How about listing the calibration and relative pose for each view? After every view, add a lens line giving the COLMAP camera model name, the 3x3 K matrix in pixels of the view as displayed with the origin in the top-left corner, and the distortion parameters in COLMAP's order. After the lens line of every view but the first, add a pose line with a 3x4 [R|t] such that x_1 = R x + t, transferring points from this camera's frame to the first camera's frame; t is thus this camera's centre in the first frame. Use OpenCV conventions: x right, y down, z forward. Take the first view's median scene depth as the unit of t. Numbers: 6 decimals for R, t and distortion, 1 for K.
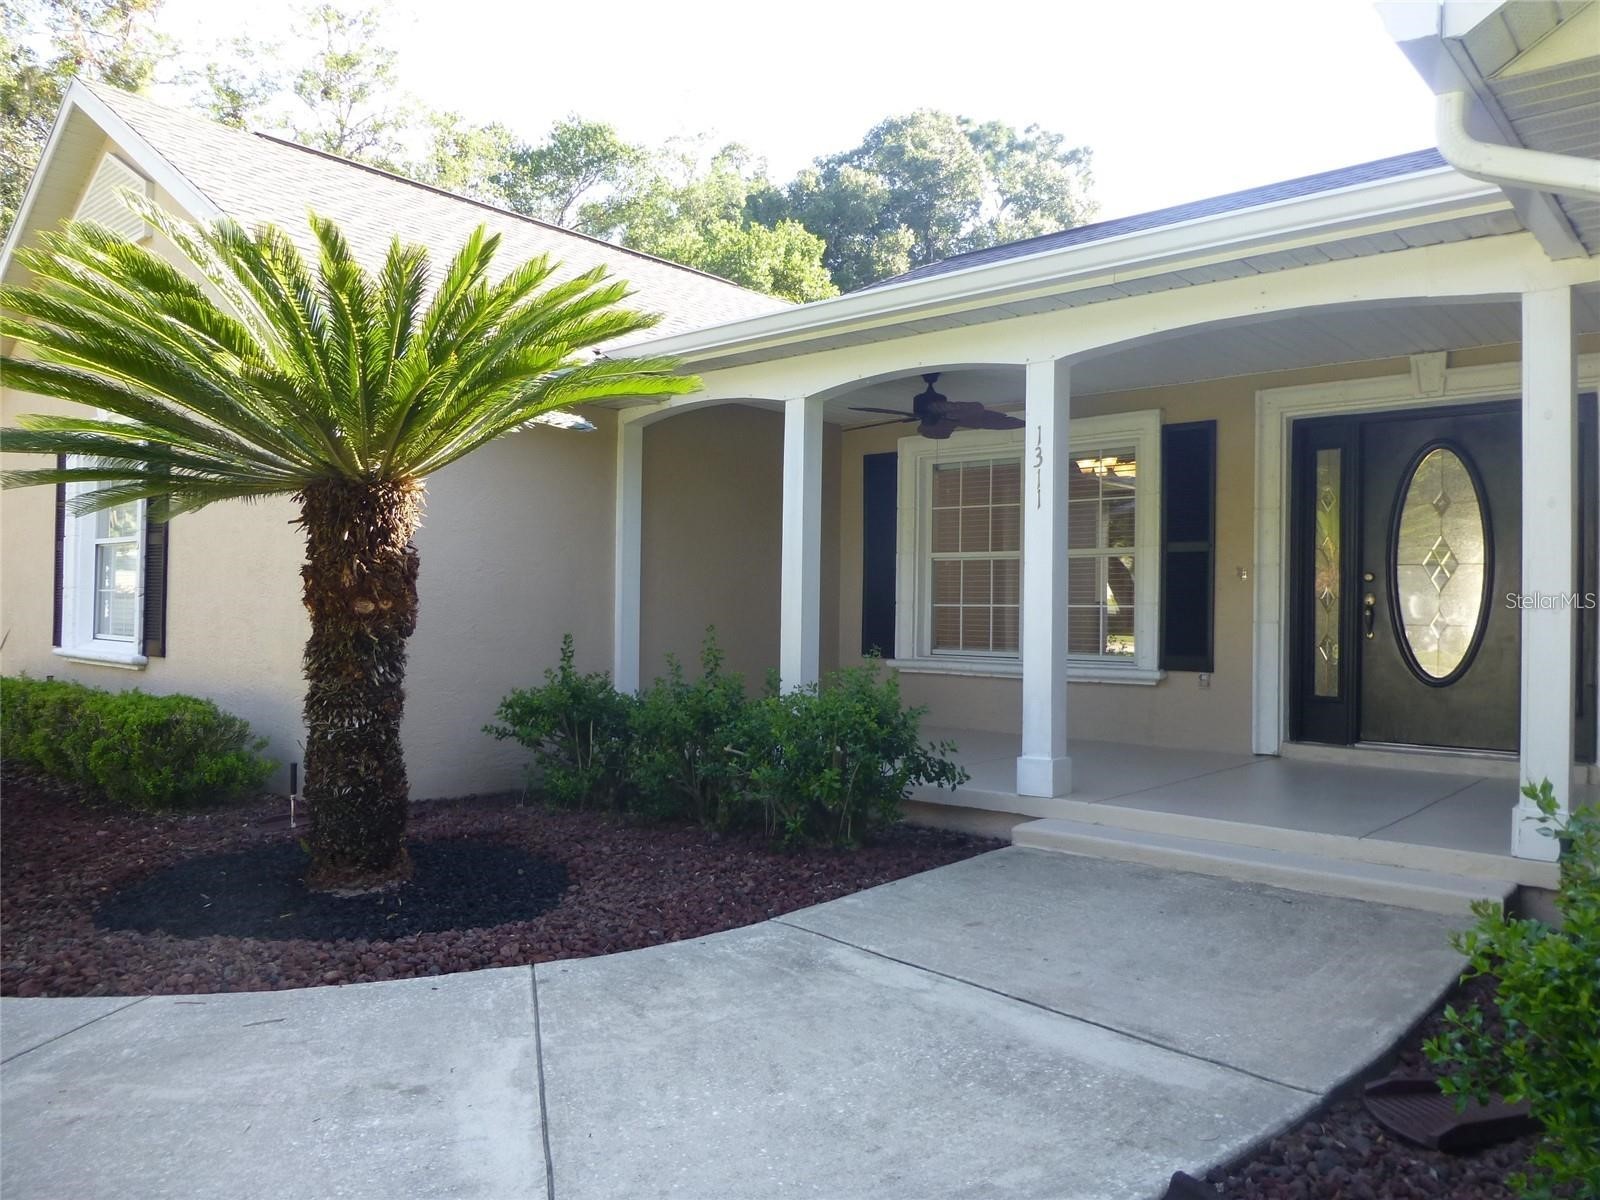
lens RADIAL K [[1198.0, 0, 810.7], [0, 1198.0, 610.9], [0, 0, 1]] dist [-0.069650, 0.124583]
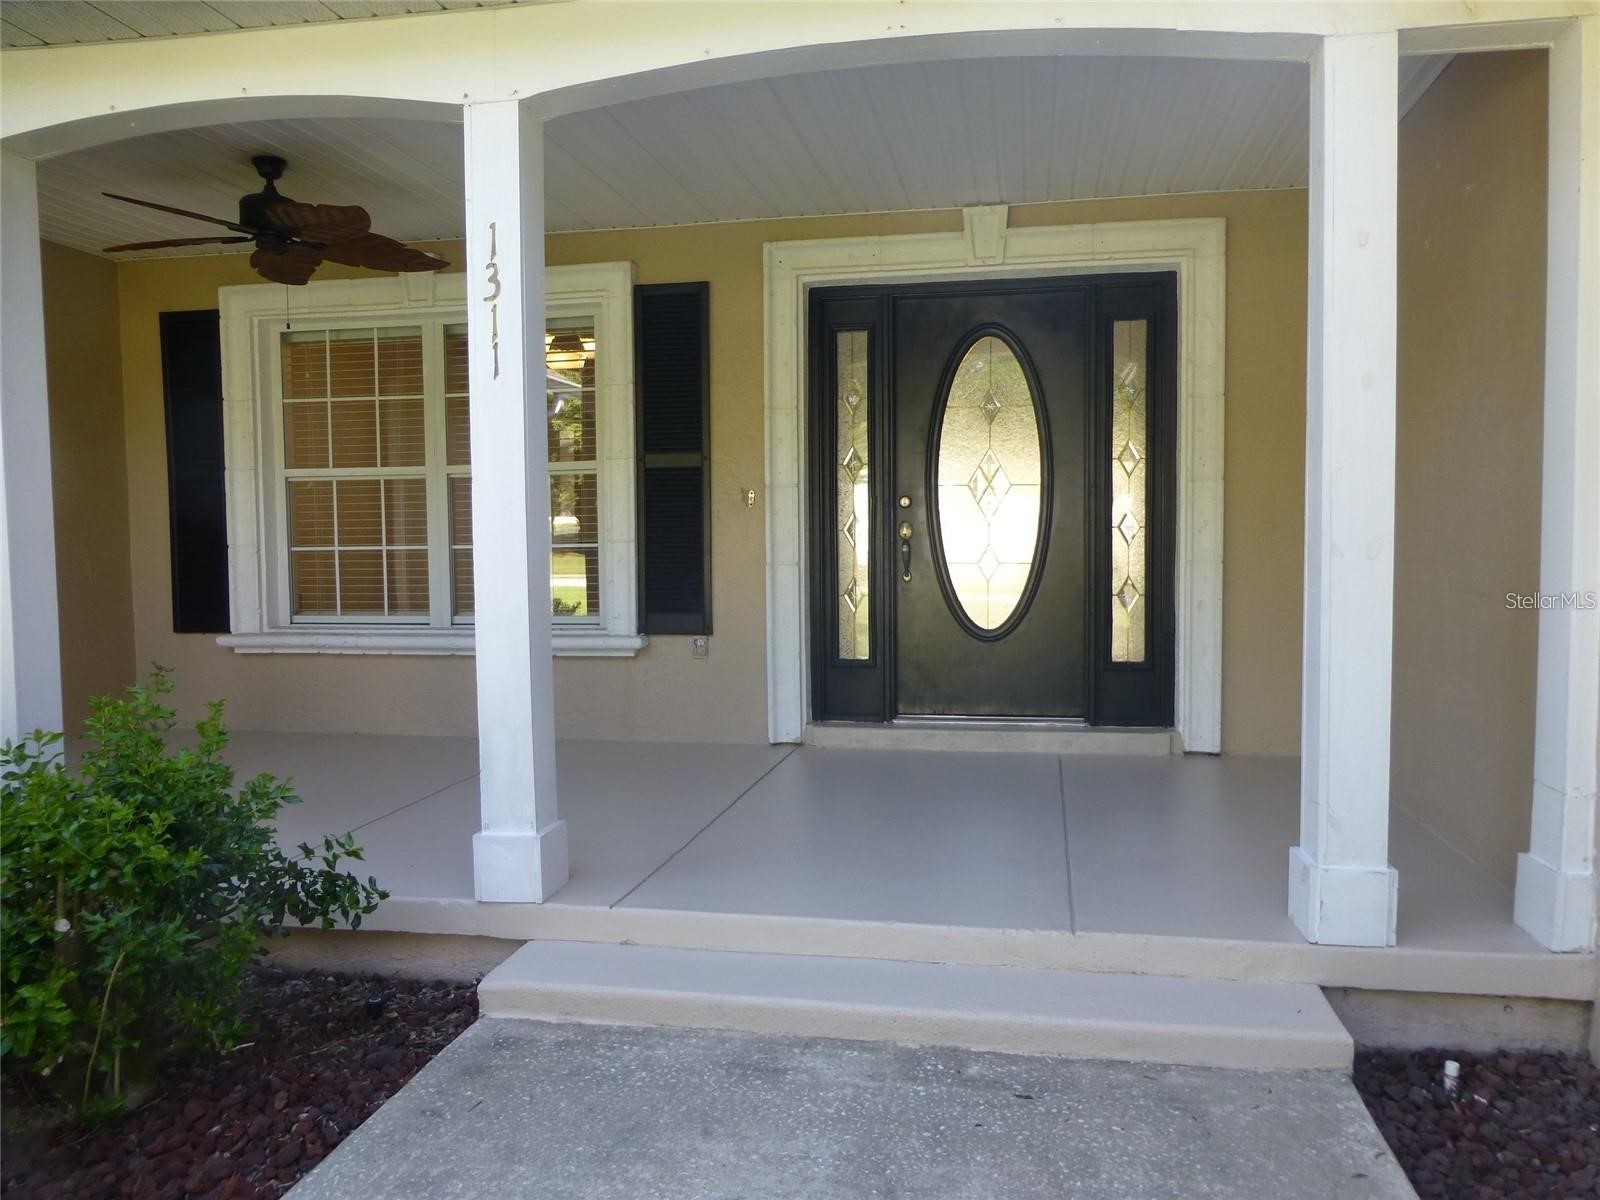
lens RADIAL K [[1198.0, 0, 810.7], [0, 1198.0, 610.9], [0, 0, 1]] dist [-0.069650, 0.124583]
pose [[0.869466, -0.048949, 0.491562, 0.034067], [0.018879, 0.997644, 0.065950, -0.010107], [-0.493632, -0.048061, 0.868342, 0.349839]]
